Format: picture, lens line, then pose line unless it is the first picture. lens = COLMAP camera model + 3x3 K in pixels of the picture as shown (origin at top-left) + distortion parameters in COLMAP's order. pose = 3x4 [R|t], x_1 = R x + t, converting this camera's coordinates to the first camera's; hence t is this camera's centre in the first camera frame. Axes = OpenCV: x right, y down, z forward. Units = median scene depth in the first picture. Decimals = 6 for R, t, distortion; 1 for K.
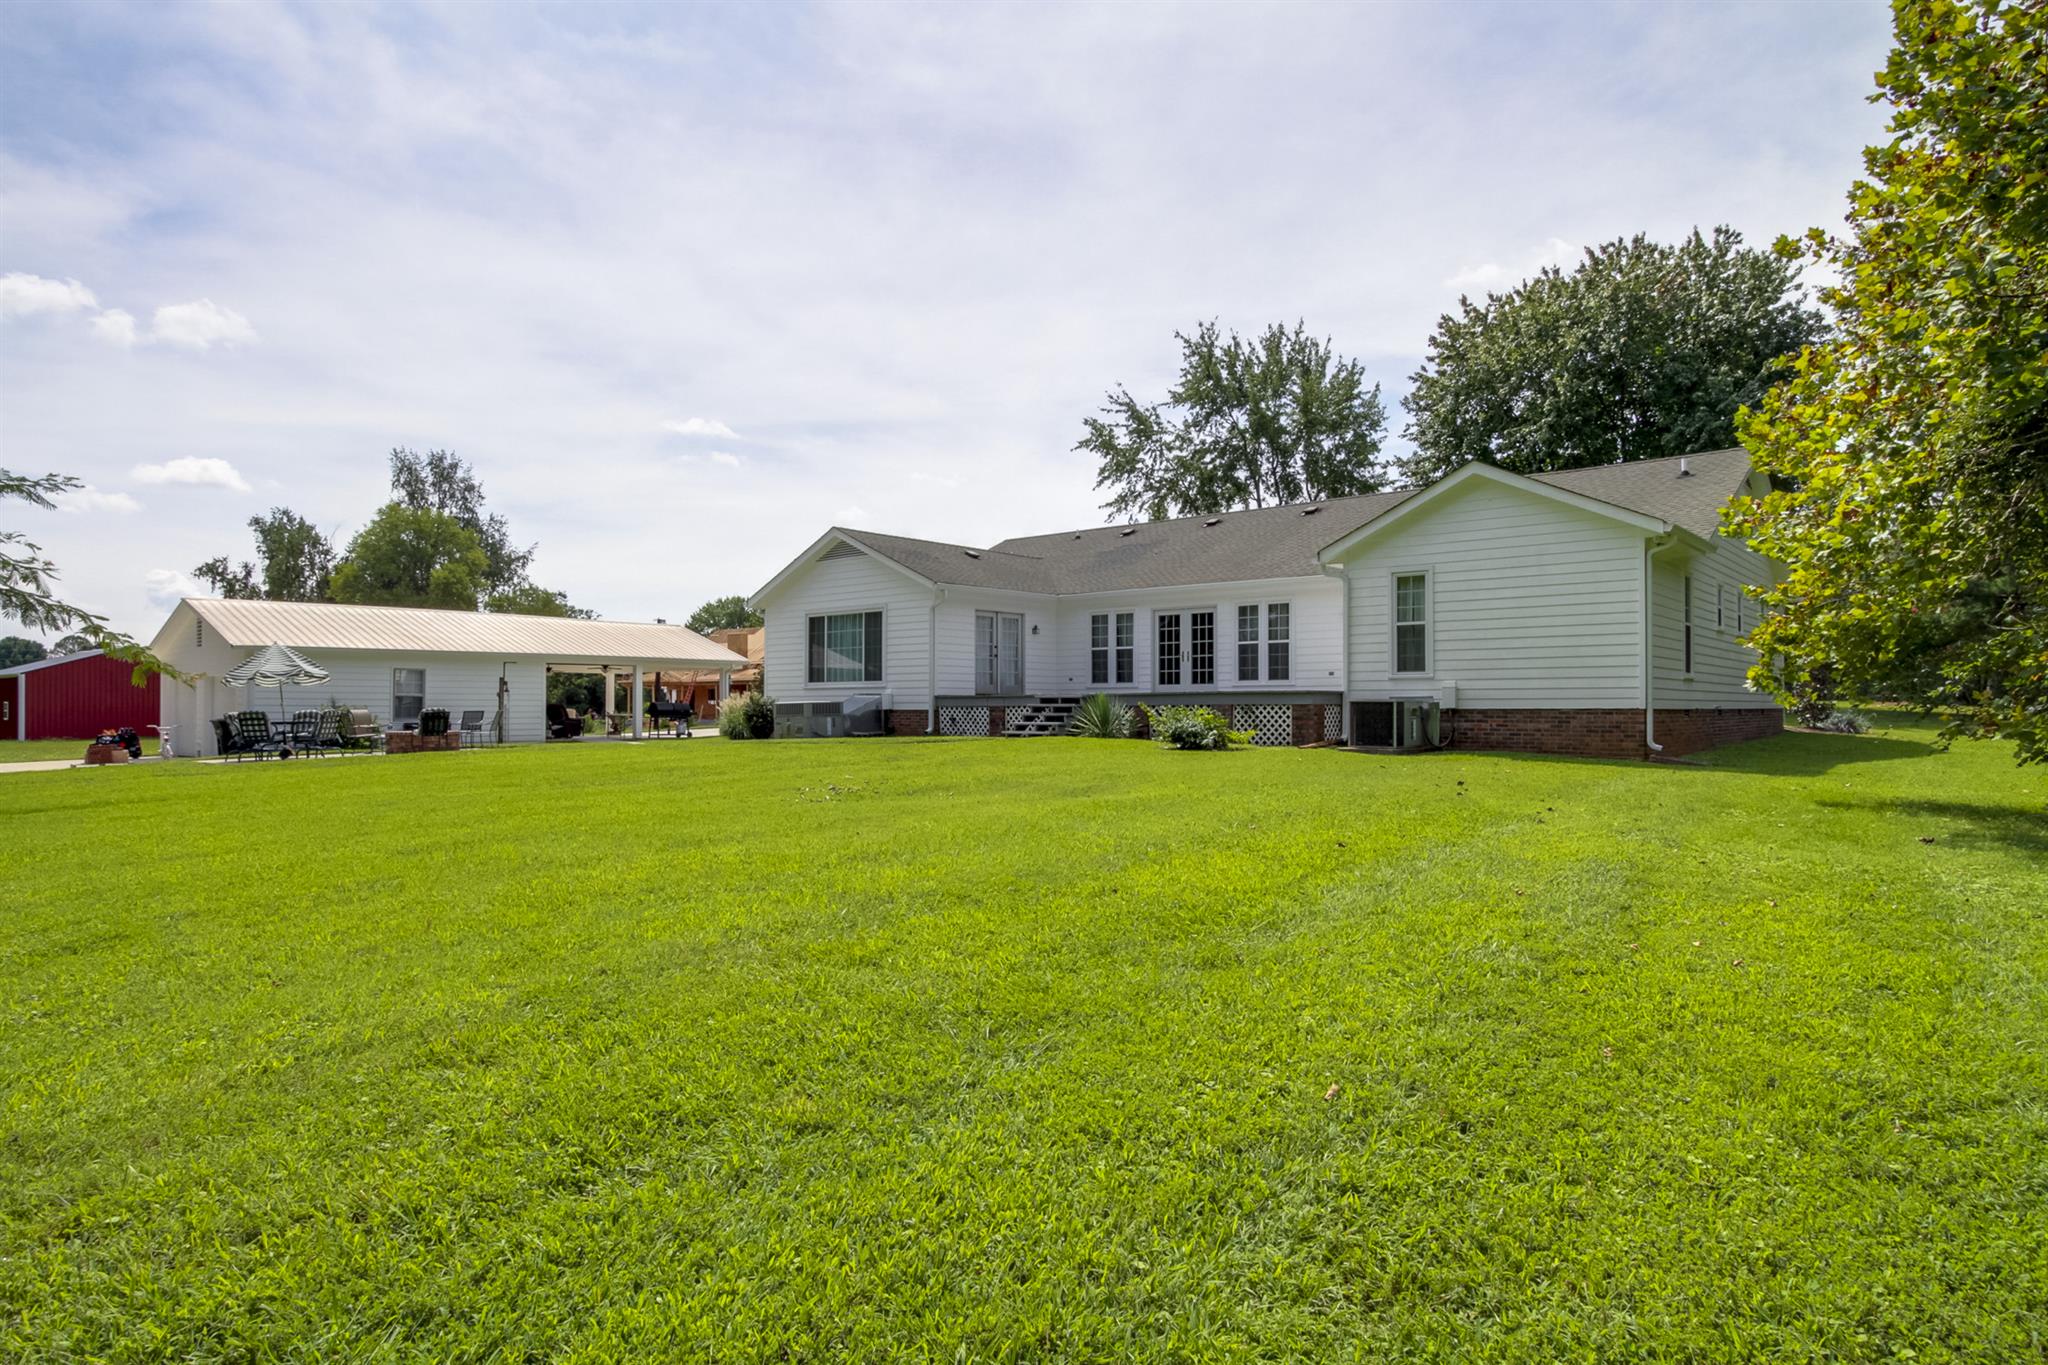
lens RADIAL K [[1261.6, 0, 1079.1], [0, 1261.6, 718.8], [0, 0, 1]] dist [-0.005393, -0.000368]
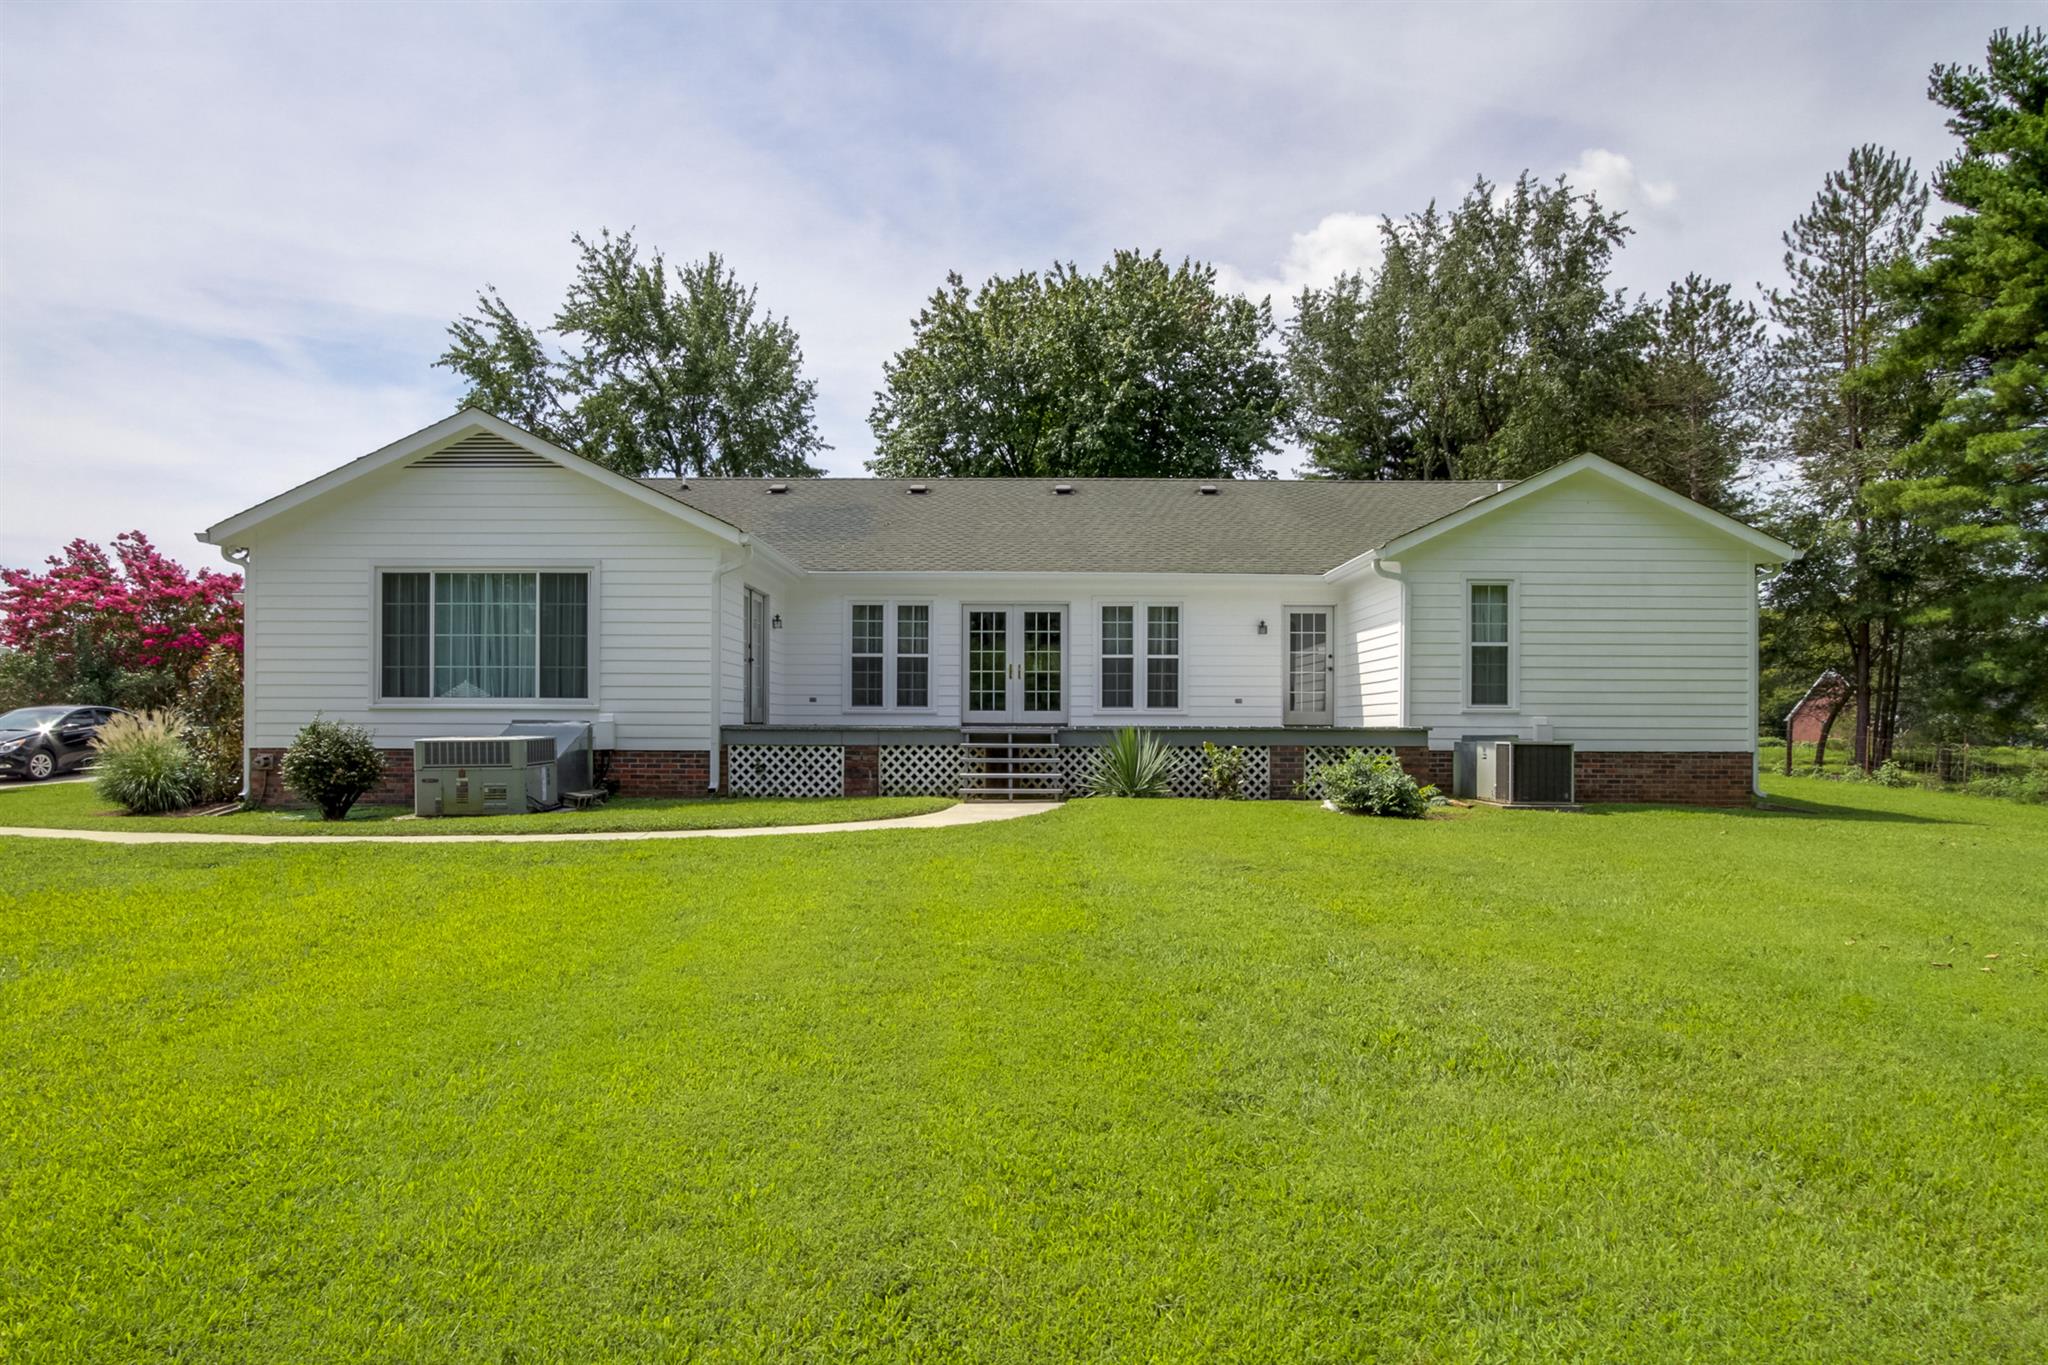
lens RADIAL K [[1261.6, 0, 1079.1], [0, 1261.6, 718.8], [0, 0, 1]] dist [-0.005393, -0.000368]
pose [[0.757613, 0.007966, 0.652655, -0.361711], [-0.000742, 0.999935, -0.011343, -0.015069], [-0.652704, 0.008109, 0.757570, 0.447158]]
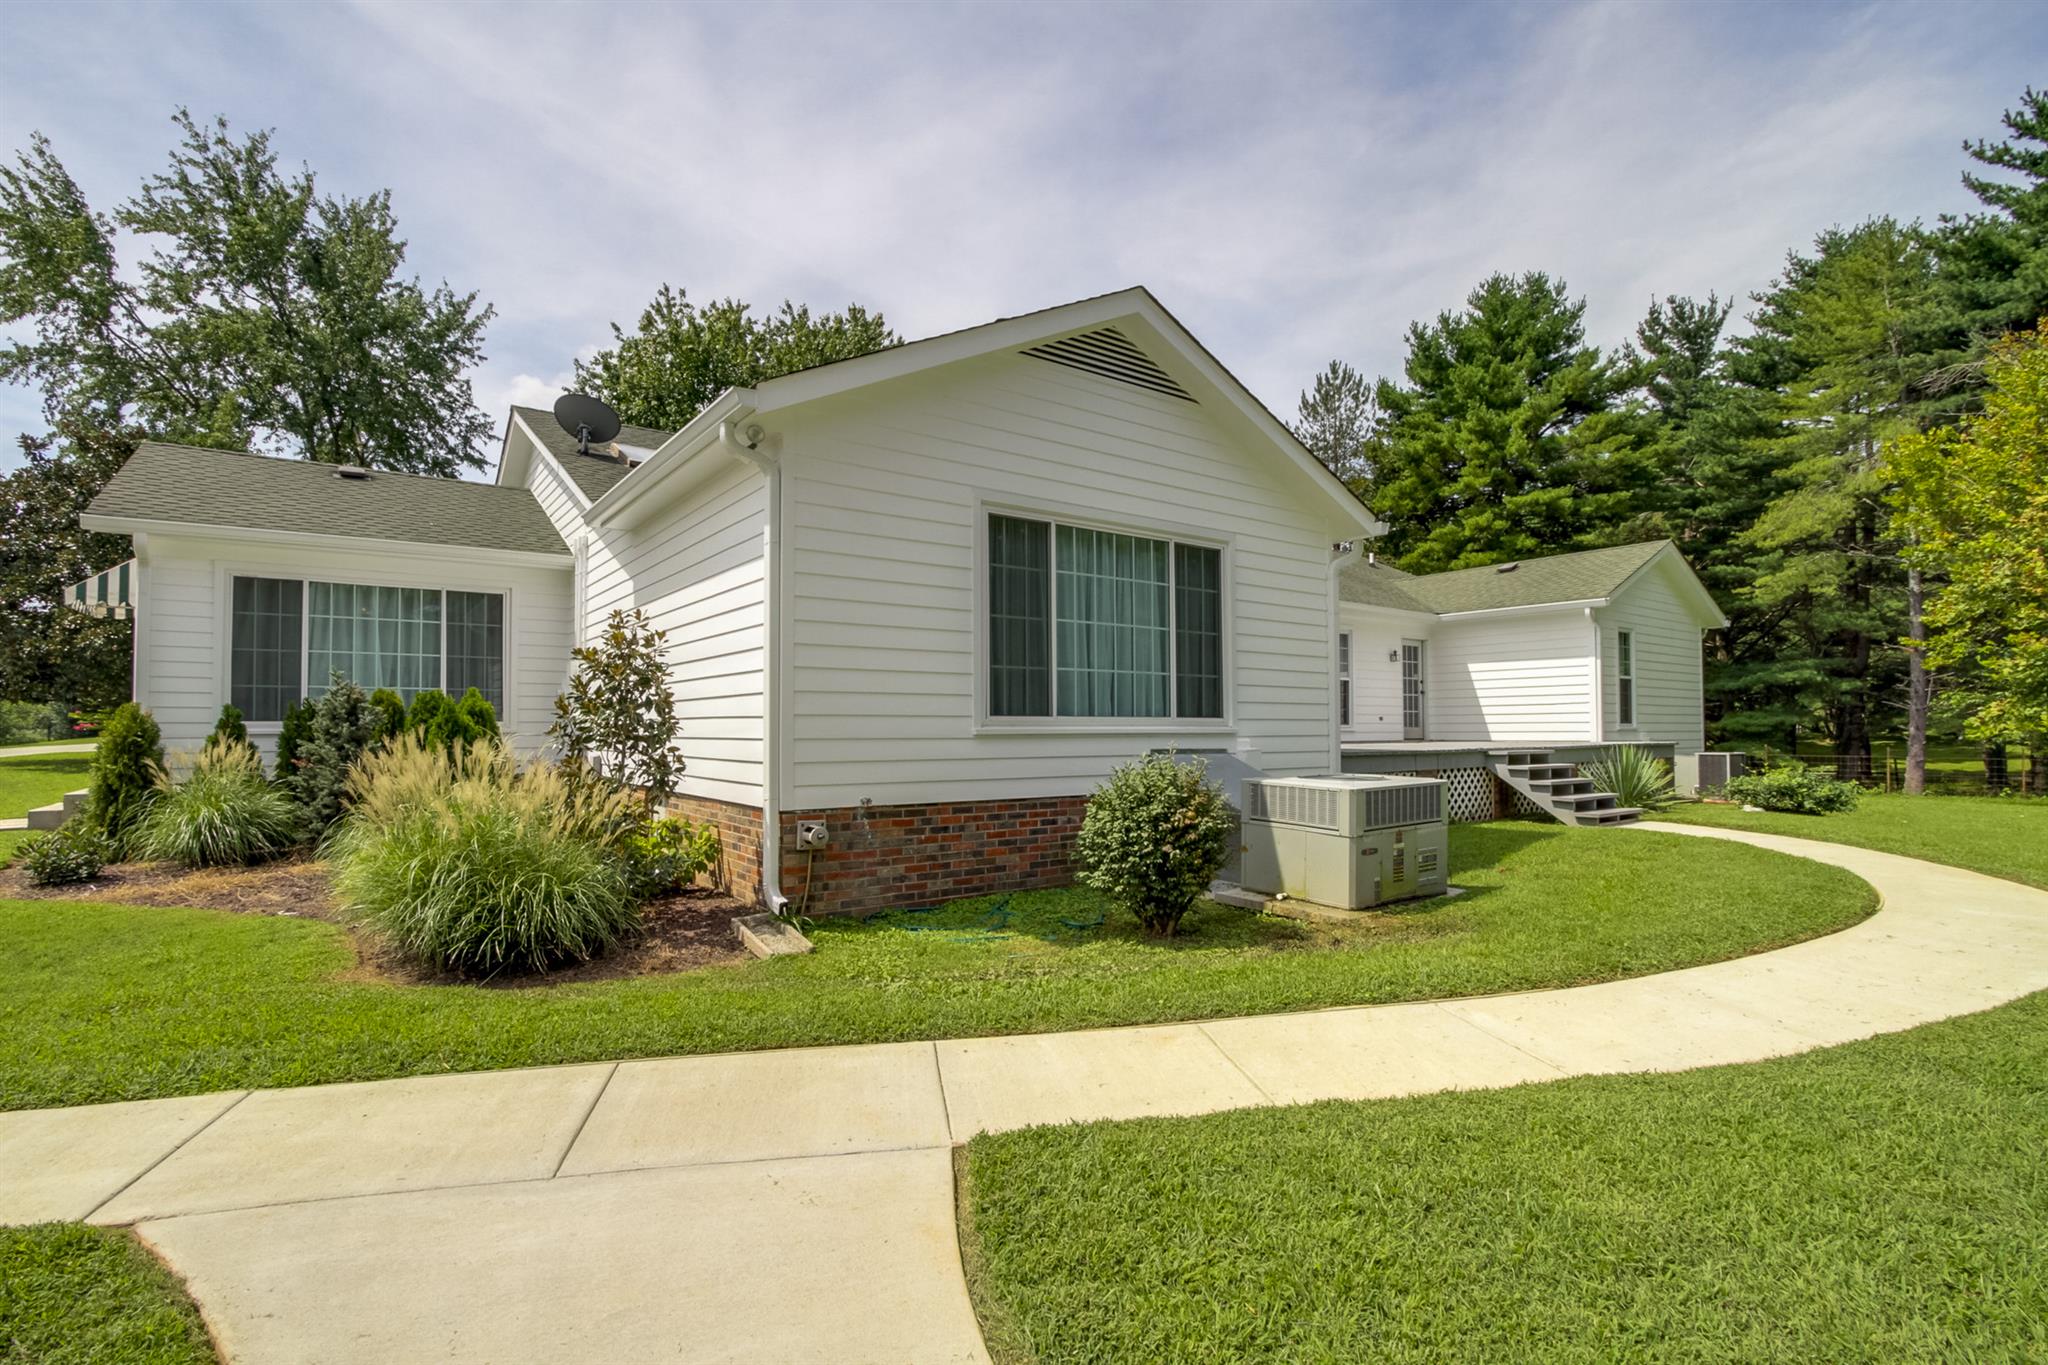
lens RADIAL K [[943.2, 0, 1017.8], [0, 943.2, 699.7], [0, 0, 1]] dist [-0.015180, 0.001068]
pose [[0.233108, 0.030885, 0.971960, -0.479034], [0.007169, 0.999414, -0.033476, -0.026564], [-0.972424, 0.014771, 0.232750, 1.008996]]
